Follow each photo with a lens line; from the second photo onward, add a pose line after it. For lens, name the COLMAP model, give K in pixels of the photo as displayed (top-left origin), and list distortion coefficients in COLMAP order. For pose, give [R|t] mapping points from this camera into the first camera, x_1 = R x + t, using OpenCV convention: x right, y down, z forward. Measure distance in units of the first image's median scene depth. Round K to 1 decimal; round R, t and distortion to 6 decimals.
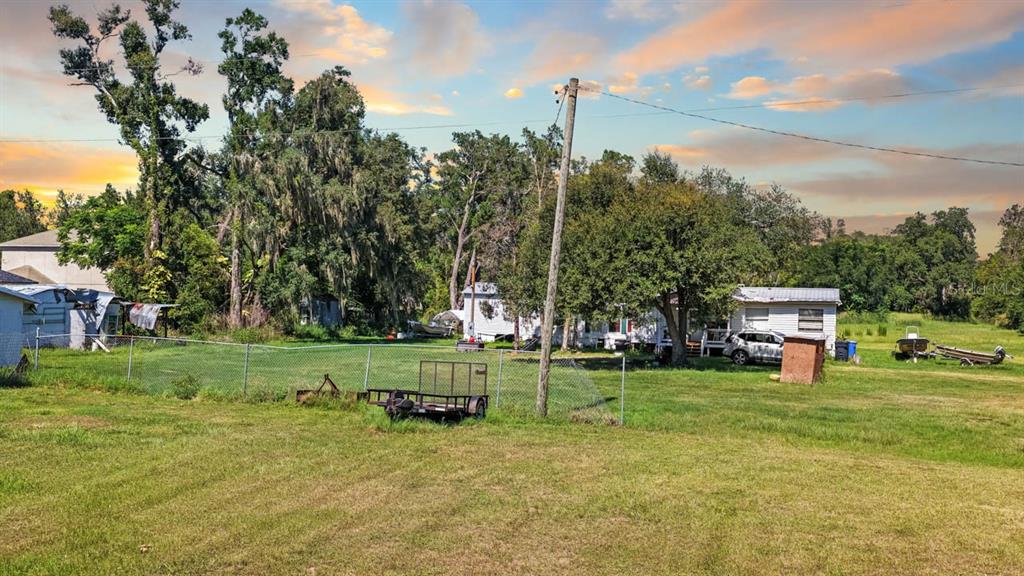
lens RADIAL K [[859.0, 0, 540.2], [0, 859.0, 291.5], [0, 0, 1]] dist [-0.005756, 0.014046]
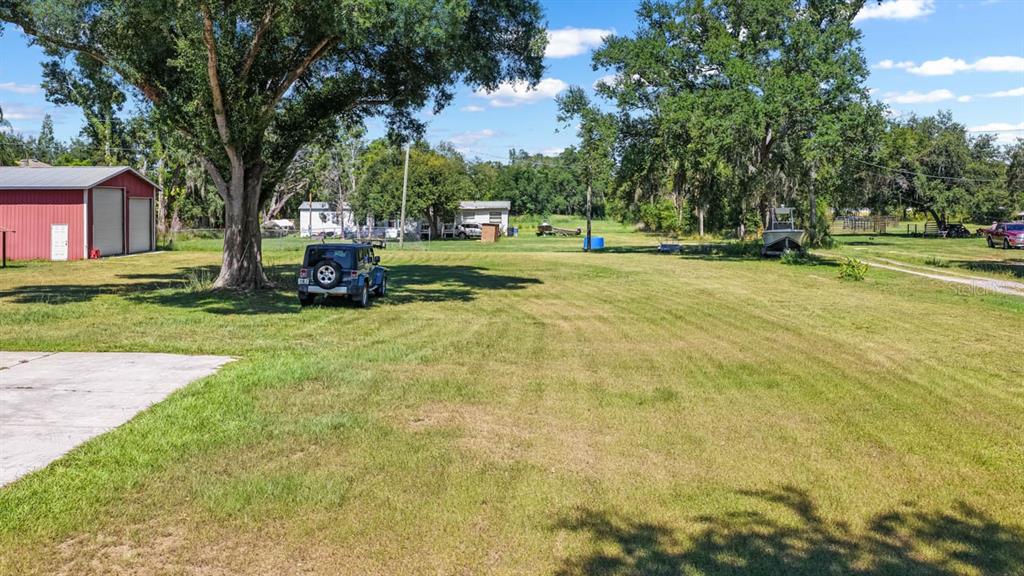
lens RADIAL K [[796.6, 0, 470.6], [0, 796.6, 209.3], [0, 0, 1]] dist [0.000194, 0.013849]
pose [[0.966069, -0.025460, 0.257026, -0.190881], [0.023746, 0.999670, 0.009773, -0.004594], [-0.257190, -0.003339, 0.966355, -0.684879]]
